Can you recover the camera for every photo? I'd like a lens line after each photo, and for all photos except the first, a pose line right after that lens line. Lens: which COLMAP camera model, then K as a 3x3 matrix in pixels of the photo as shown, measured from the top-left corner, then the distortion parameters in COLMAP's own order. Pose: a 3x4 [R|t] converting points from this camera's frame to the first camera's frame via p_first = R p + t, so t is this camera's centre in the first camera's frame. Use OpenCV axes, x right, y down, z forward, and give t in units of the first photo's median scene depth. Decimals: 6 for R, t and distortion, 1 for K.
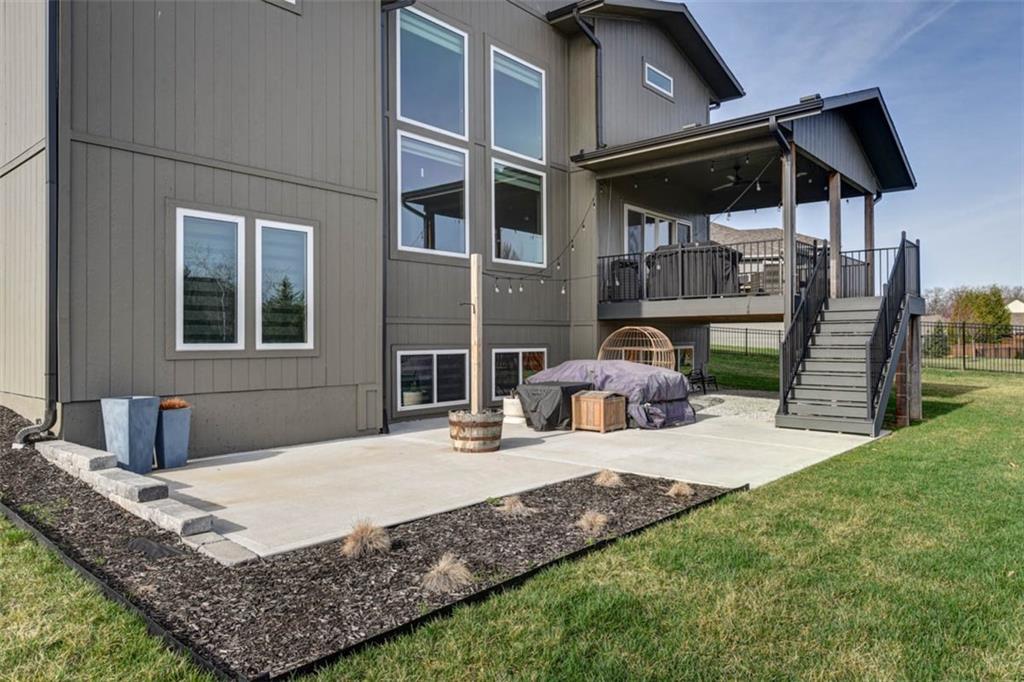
lens RADIAL K [[681.9, 0, 511.9], [0, 681.9, 334.8], [0, 0, 1]] dist [0.009661, 0.000737]
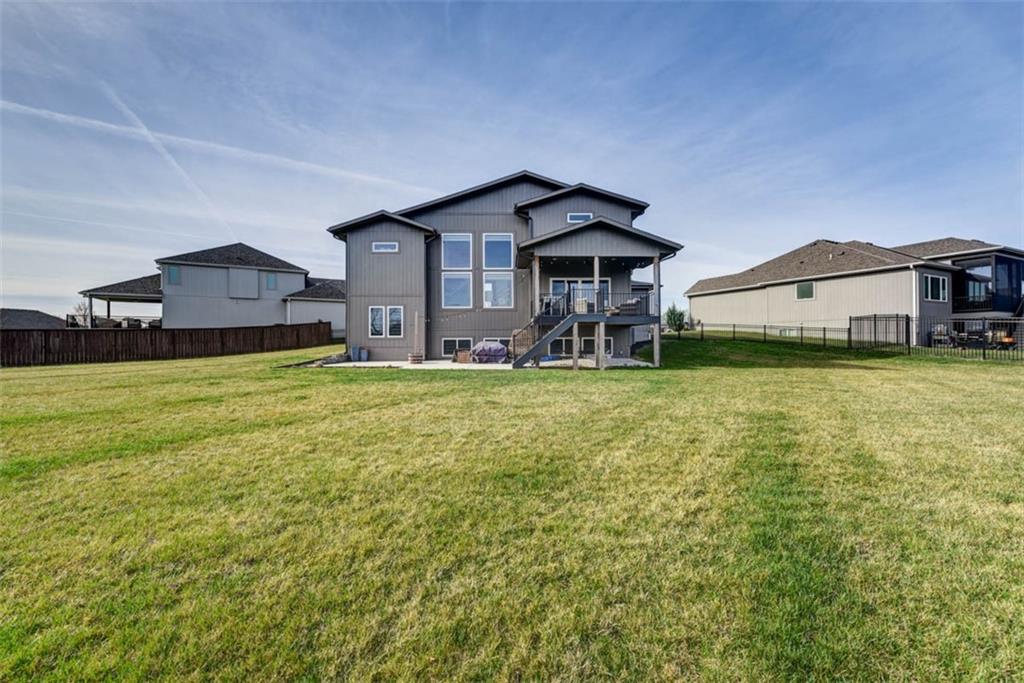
lens RADIAL K [[410.9, 0, 511.9], [0, 410.9, 339.5], [0, 0, 1]] dist [0.012987, 0.000122]
pose [[0.664333, -0.001366, -0.747435, 1.878191], [0.007269, 0.999963, 0.004633, 0.026869], [0.747401, -0.008511, 0.664319, -0.104262]]
